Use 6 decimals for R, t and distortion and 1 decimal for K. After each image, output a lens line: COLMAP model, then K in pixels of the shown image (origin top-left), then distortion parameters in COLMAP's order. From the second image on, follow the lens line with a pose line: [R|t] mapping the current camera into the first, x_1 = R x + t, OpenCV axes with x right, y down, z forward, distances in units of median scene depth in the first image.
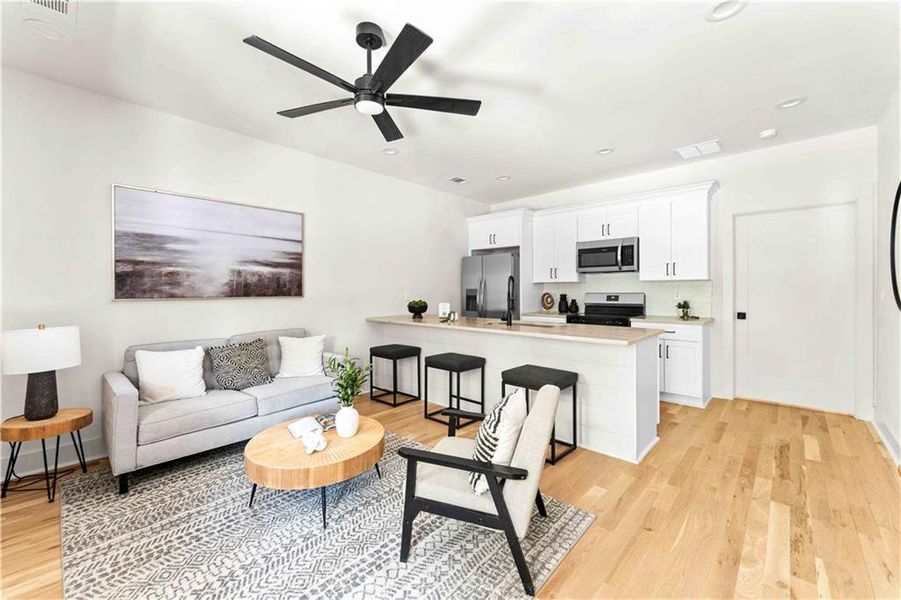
lens RADIAL K [[363.4, 0, 447.6], [0, 363.4, 287.7], [0, 0, 1]] dist [-0.000625, -0.000097]
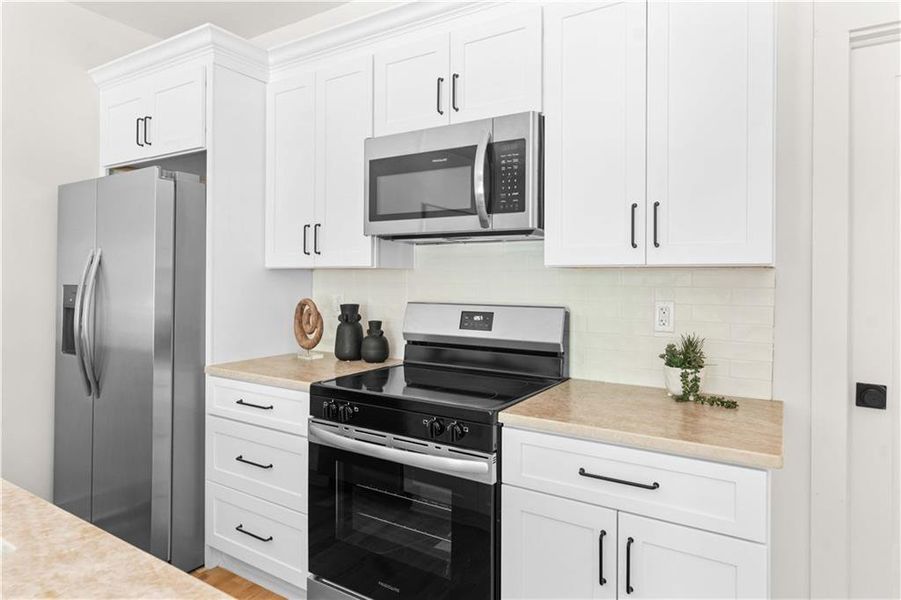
lens RADIAL K [[529.7, 0, 449.6], [0, 529.7, 268.2], [0, 0, 1]] dist [0.000174, -0.000479]
pose [[0.980729, 0.010616, 0.195084, 0.366244], [-0.009452, 0.999932, -0.006897, -0.014185], [-0.195144, 0.004920, 0.980762, 0.594369]]
